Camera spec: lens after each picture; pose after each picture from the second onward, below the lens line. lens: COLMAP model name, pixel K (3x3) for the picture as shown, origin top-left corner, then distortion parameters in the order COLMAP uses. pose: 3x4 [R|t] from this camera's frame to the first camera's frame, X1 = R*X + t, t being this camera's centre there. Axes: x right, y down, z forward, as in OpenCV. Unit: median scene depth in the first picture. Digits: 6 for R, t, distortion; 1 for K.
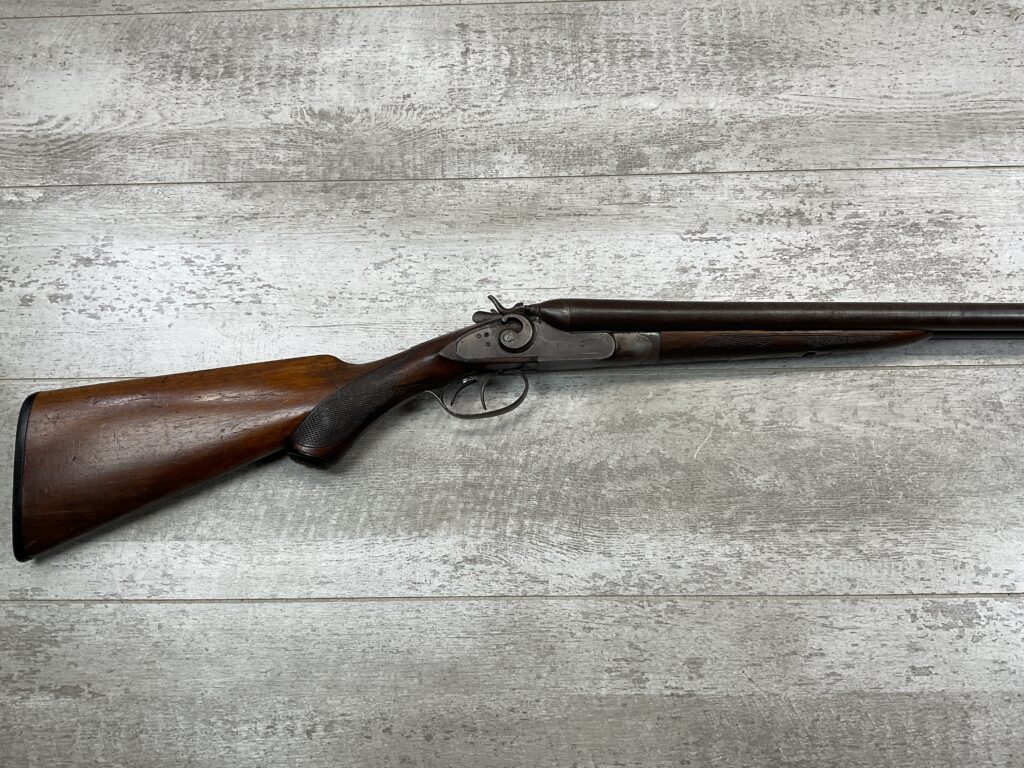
lens RADIAL K [[854.0, 0, 511.7], [0, 854.0, 393.7], [0, 0, 1]] dist [0.099124, -0.207935]
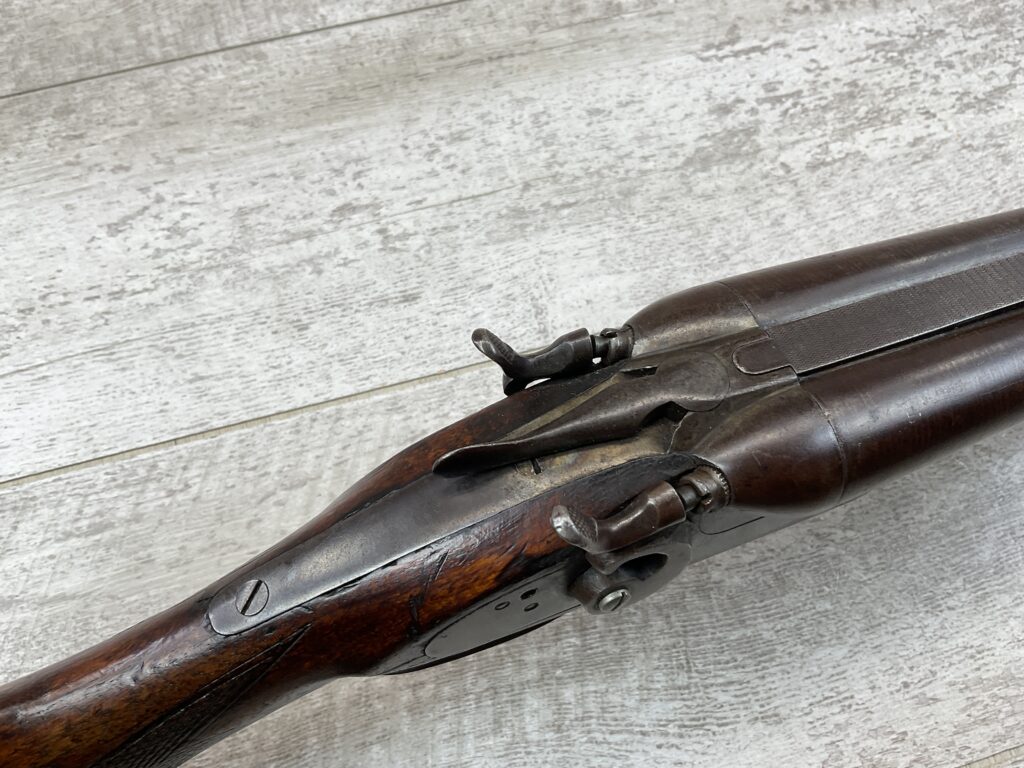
lens RADIAL K [[854.0, 0, 516.9], [0, 854.0, 390.4], [0, 0, 1]] dist [0.099124, -0.207935]
pose [[0.964159, -0.229559, 0.133040, -0.026679], [0.242691, 0.965679, -0.092544, 0.036388], [-0.107230, 0.121515, 0.986781, 0.522226]]
